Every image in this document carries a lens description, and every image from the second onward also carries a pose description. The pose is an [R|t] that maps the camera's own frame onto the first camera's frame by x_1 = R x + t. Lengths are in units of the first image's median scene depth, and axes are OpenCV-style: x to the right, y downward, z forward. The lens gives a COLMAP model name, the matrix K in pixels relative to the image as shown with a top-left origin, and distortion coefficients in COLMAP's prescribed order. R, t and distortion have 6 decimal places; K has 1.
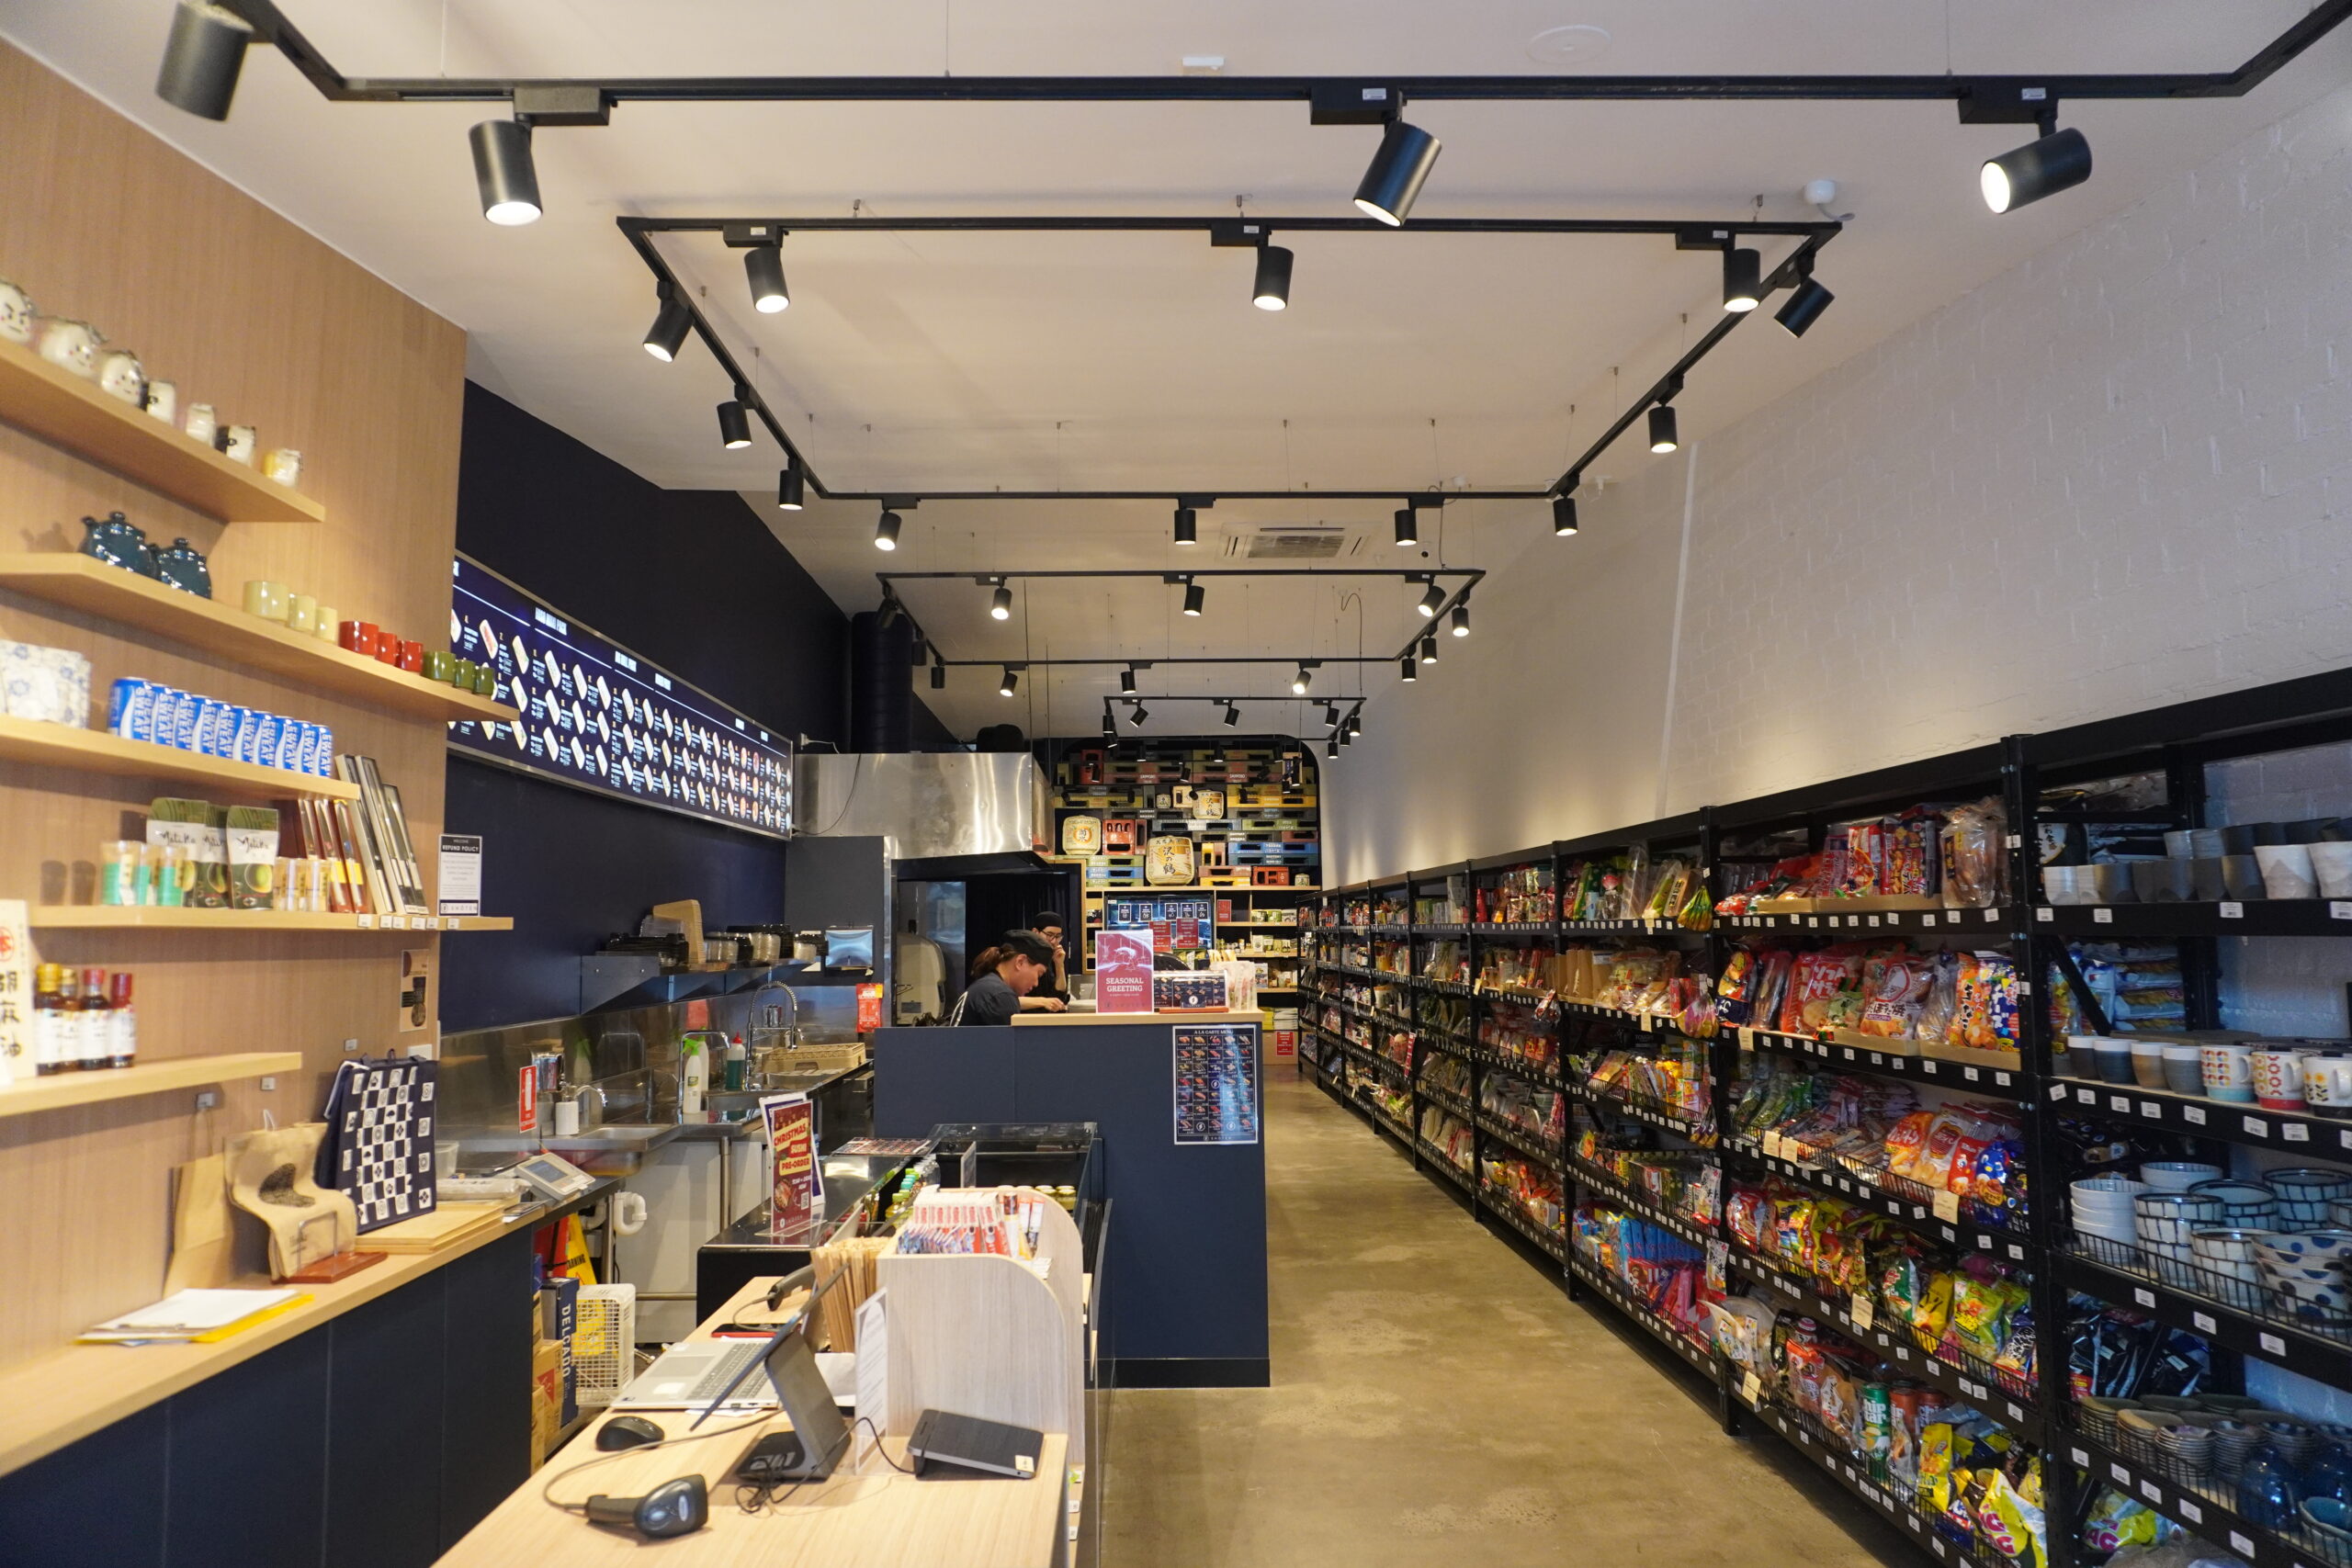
lens RADIAL K [[1584.9, 0, 1172.8], [0, 1584.9, 802.3], [0, 0, 1]] dist [-0.048353, 0.039246]
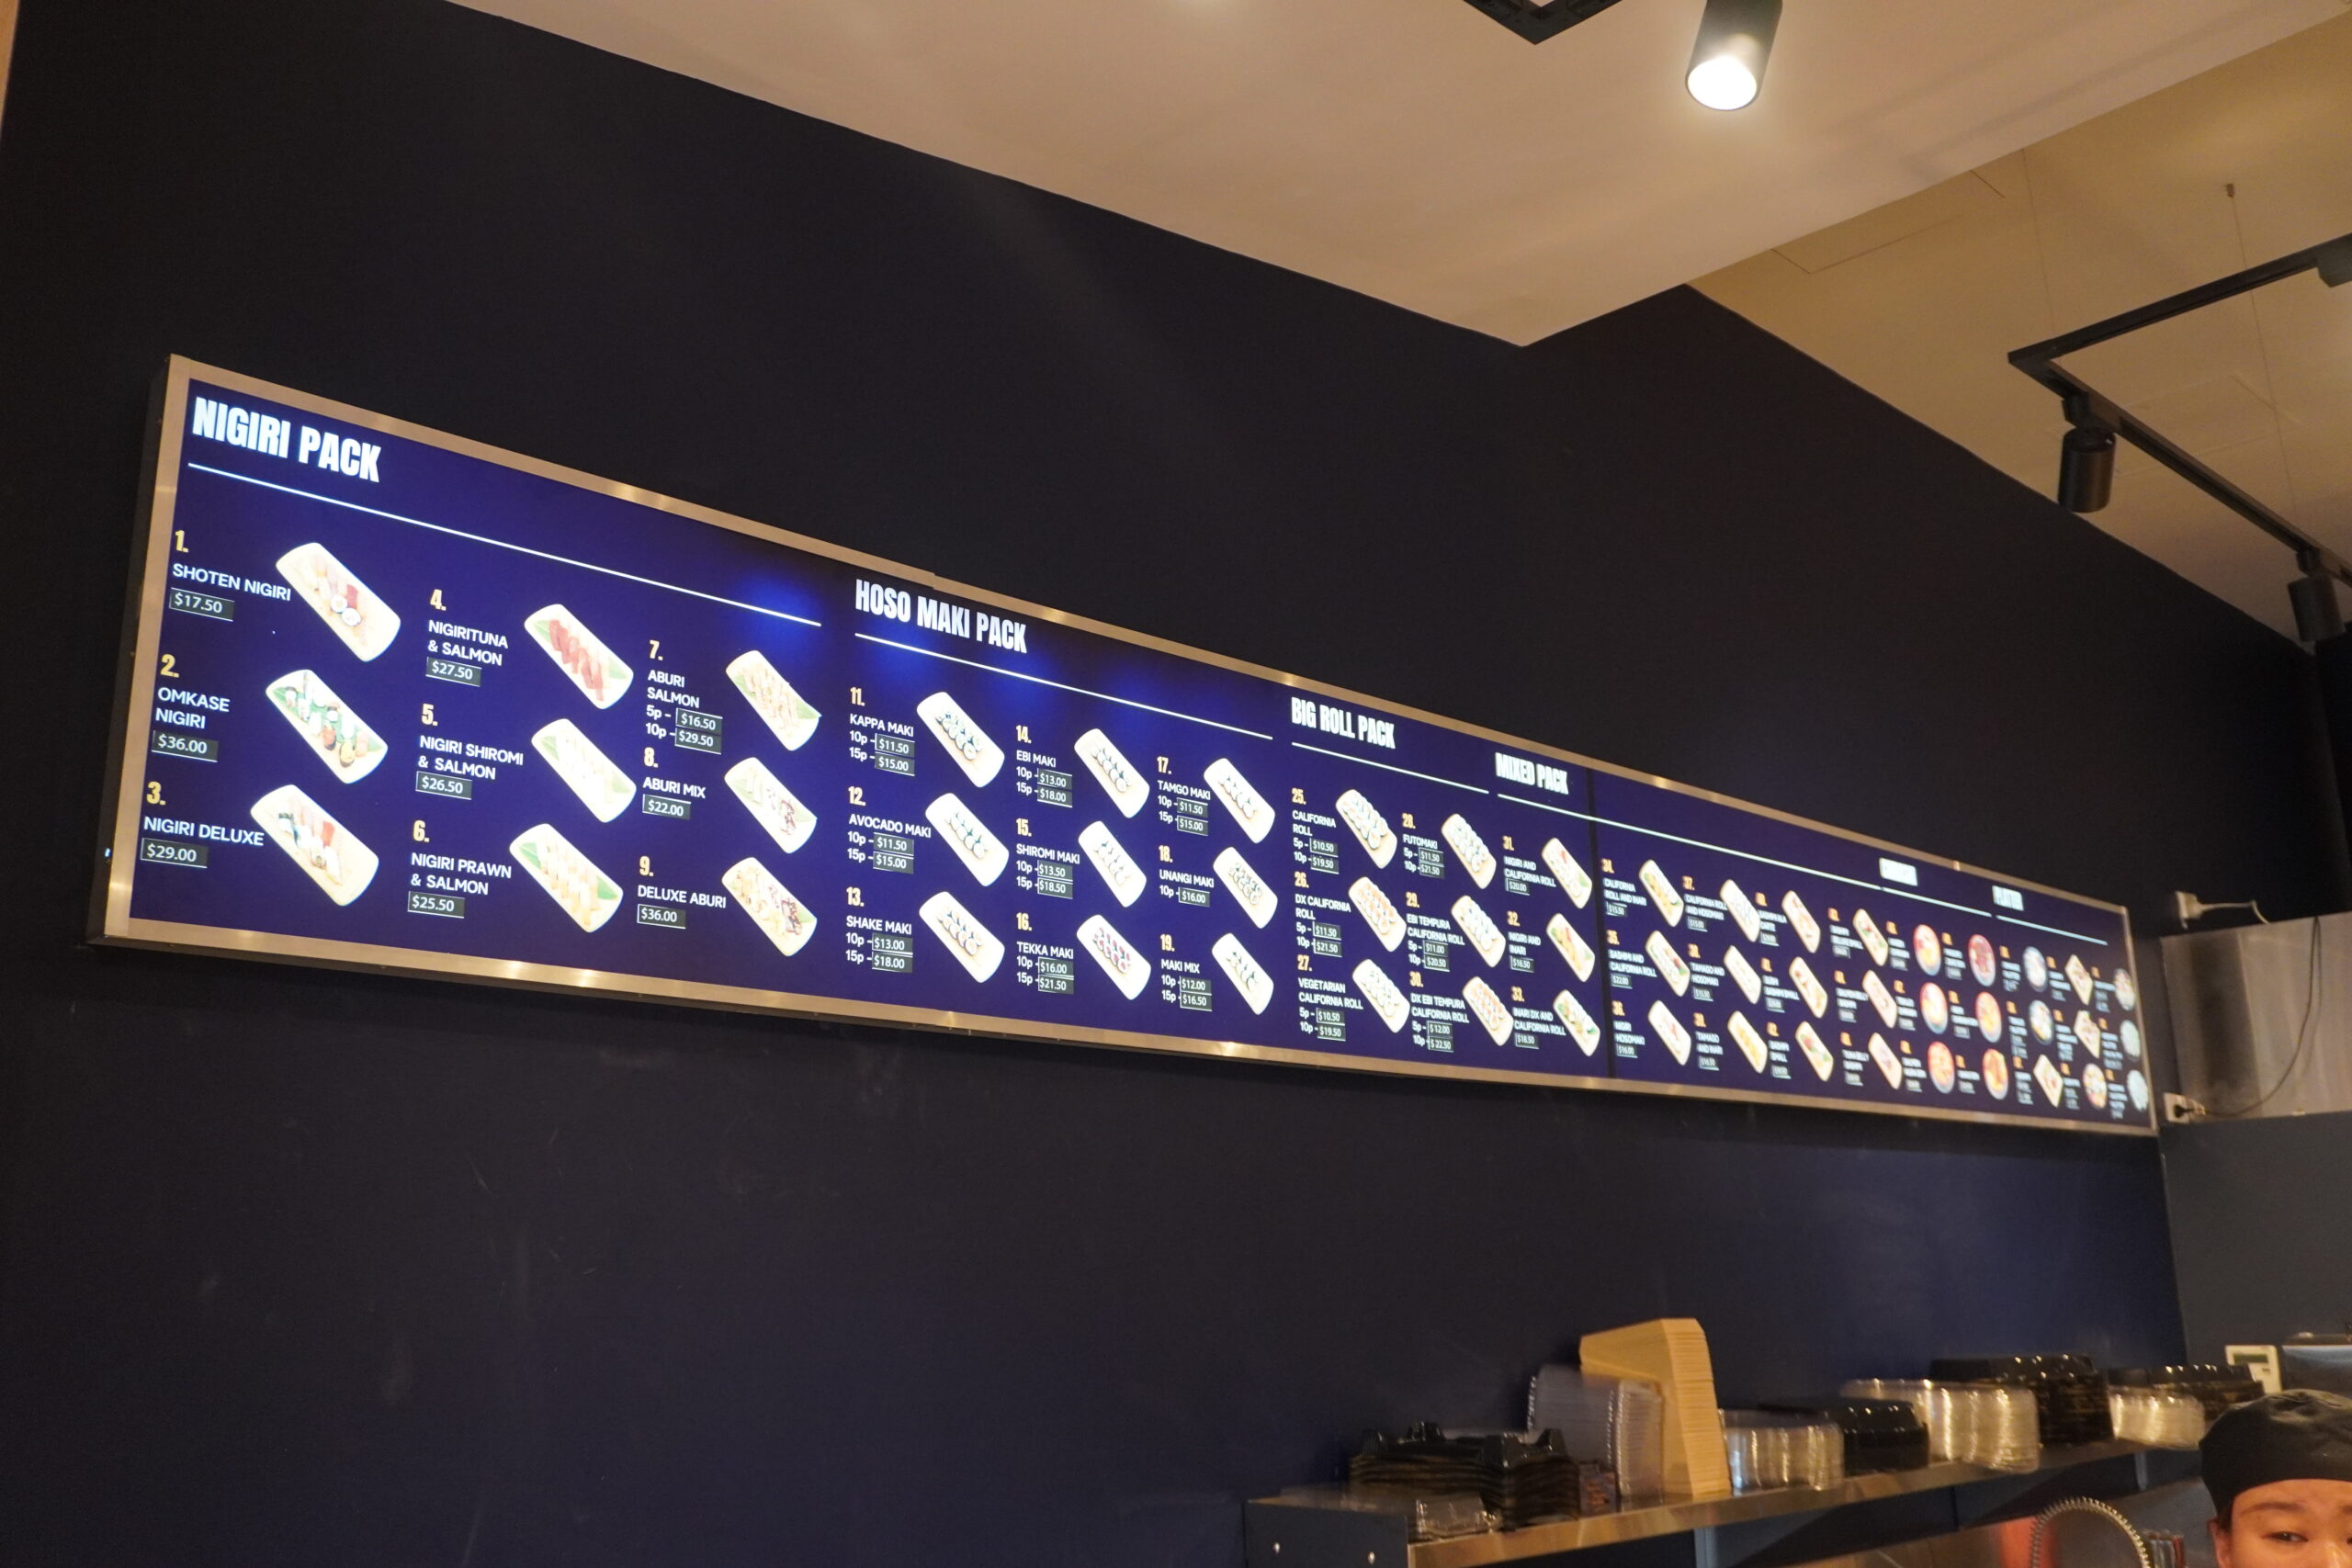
lens RADIAL K [[2071.4, 0, 1176.0], [0, 2071.4, 784.0], [0, 0, 1]] dist [-0.014125, 0.013025]
pose [[0.680564, -0.189810, -0.707675, -0.006744], [0.081290, 0.979459, -0.184531, 0.017446], [0.728165, 0.068059, 0.682014, 0.558476]]
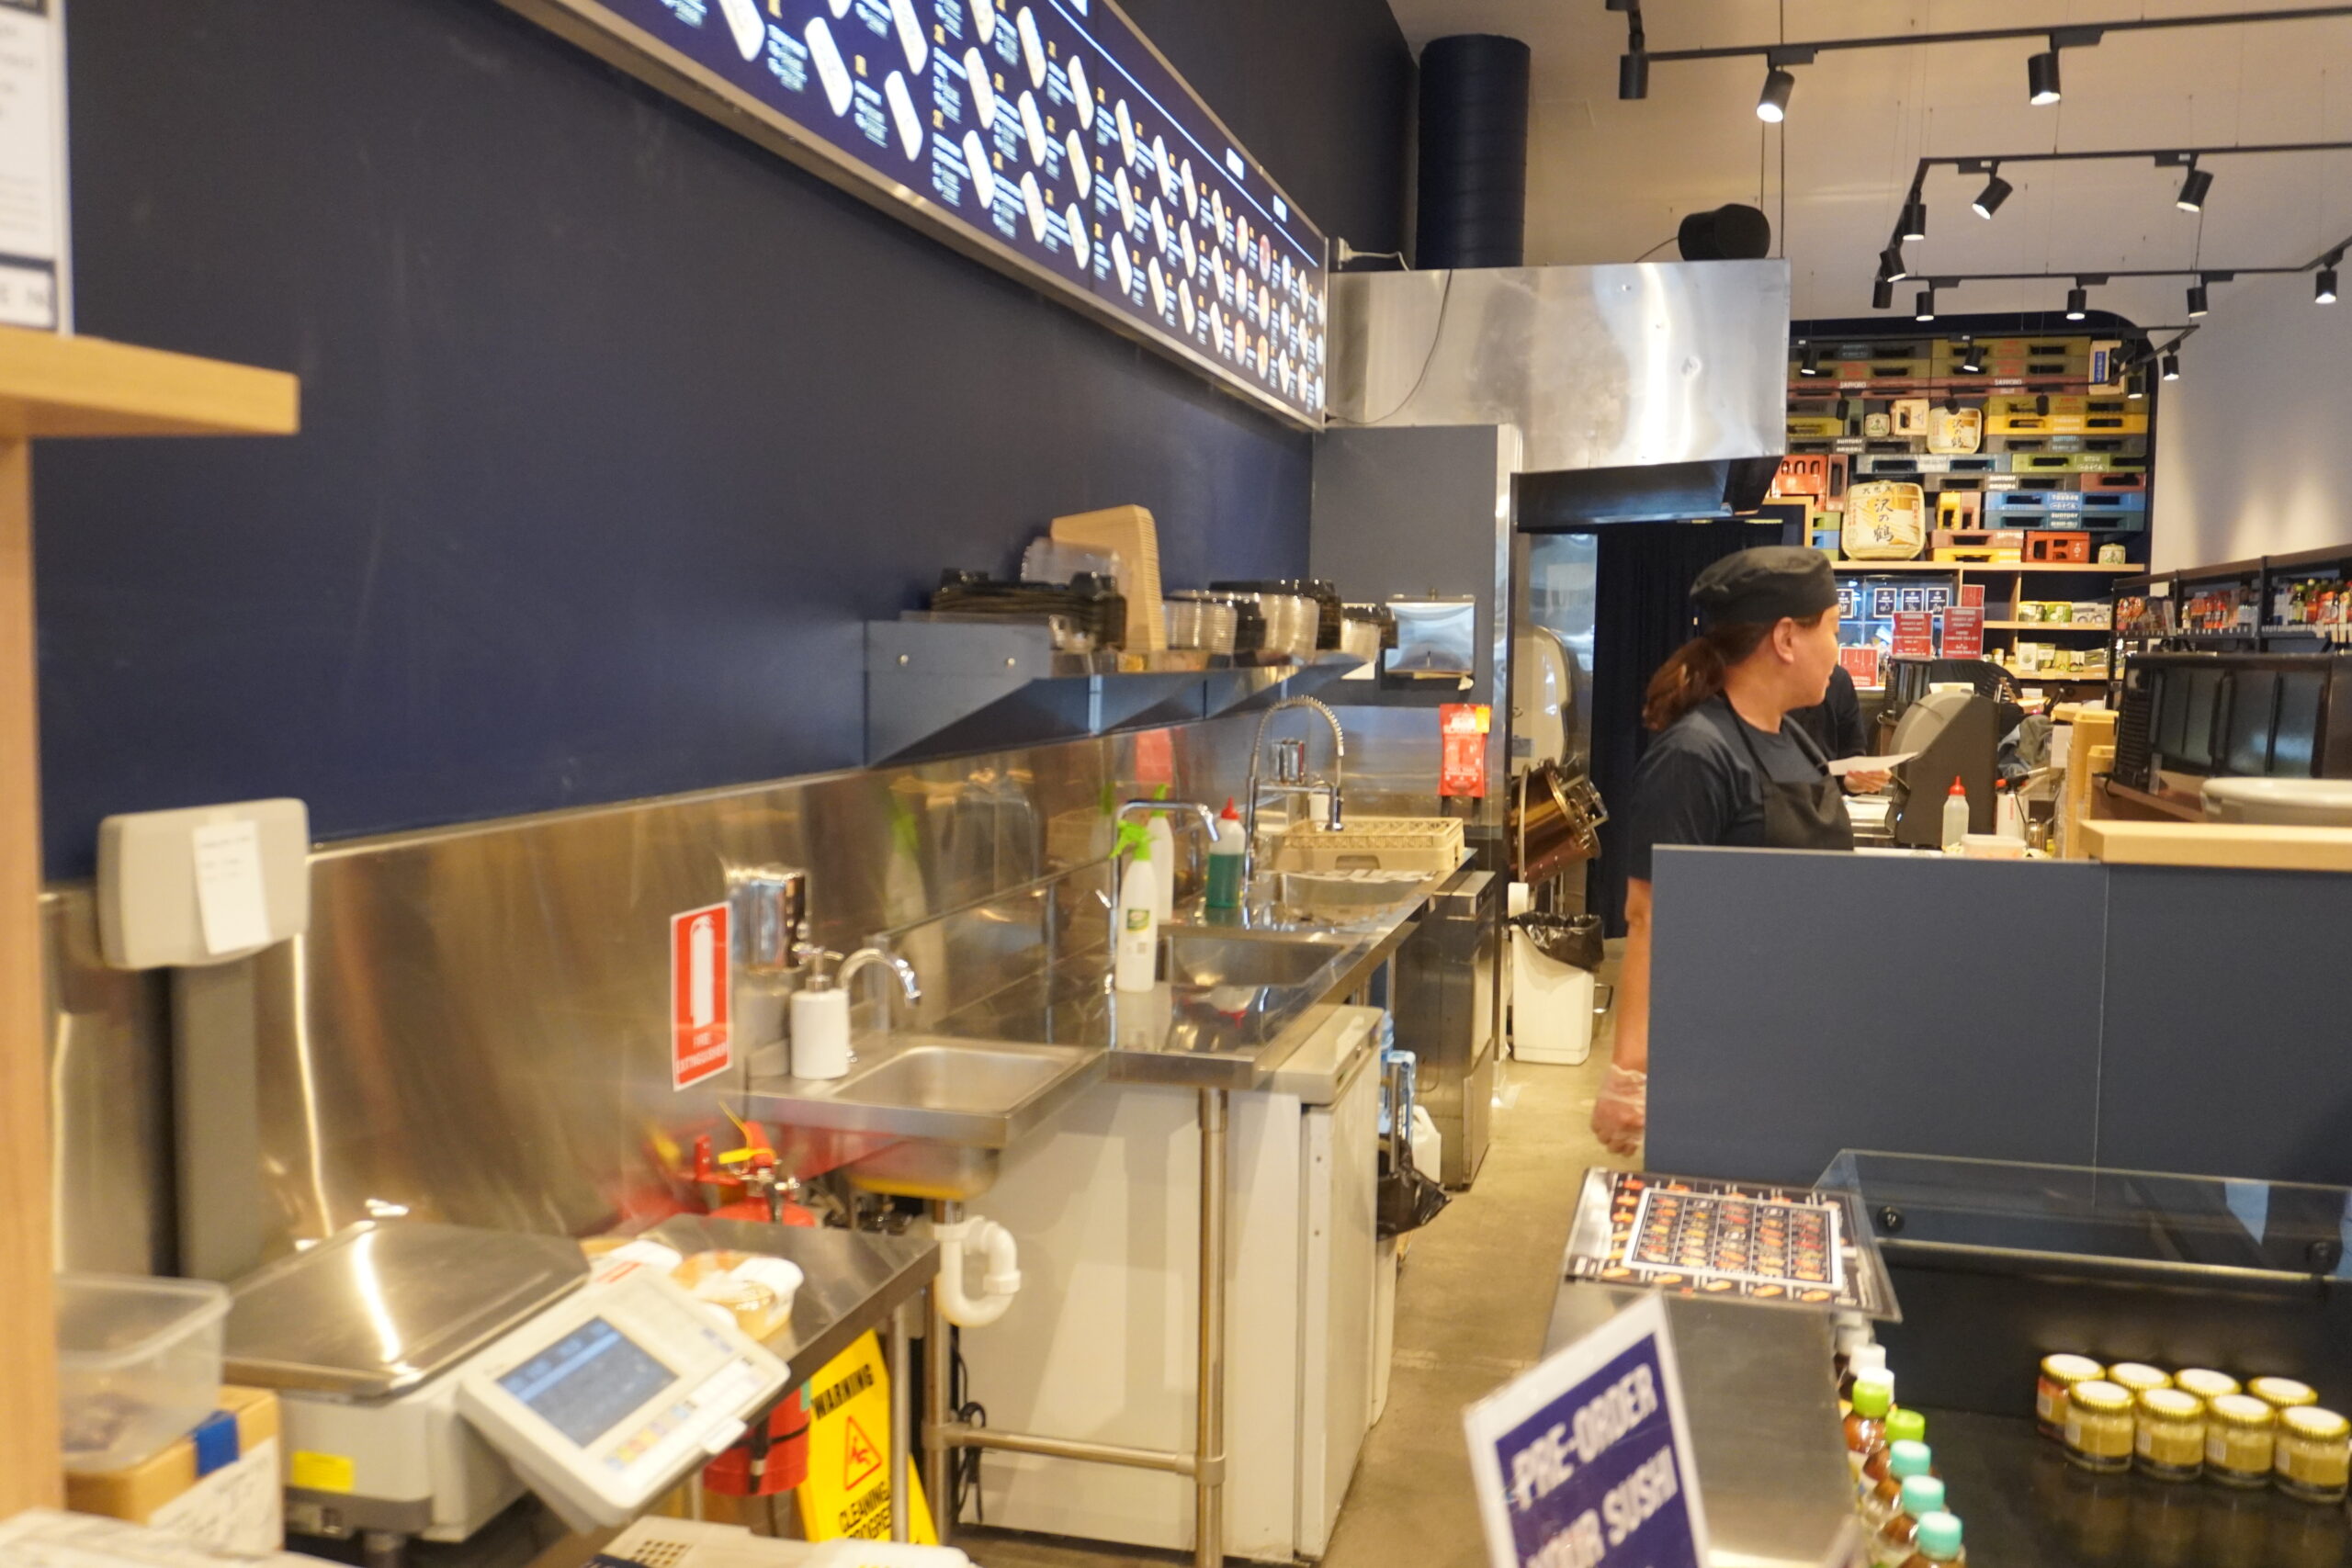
lens RADIAL K [[1970.4, 0, 1171.6], [0, 1970.4, 790.4], [0, 0, 1]] dist [-0.046269, 0.074958]
pose [[0.959035, 0.043299, -0.279958, -0.137518], [0.001416, 0.987505, 0.157581, 0.053295], [0.283283, -0.151522, 0.946991, 0.469213]]
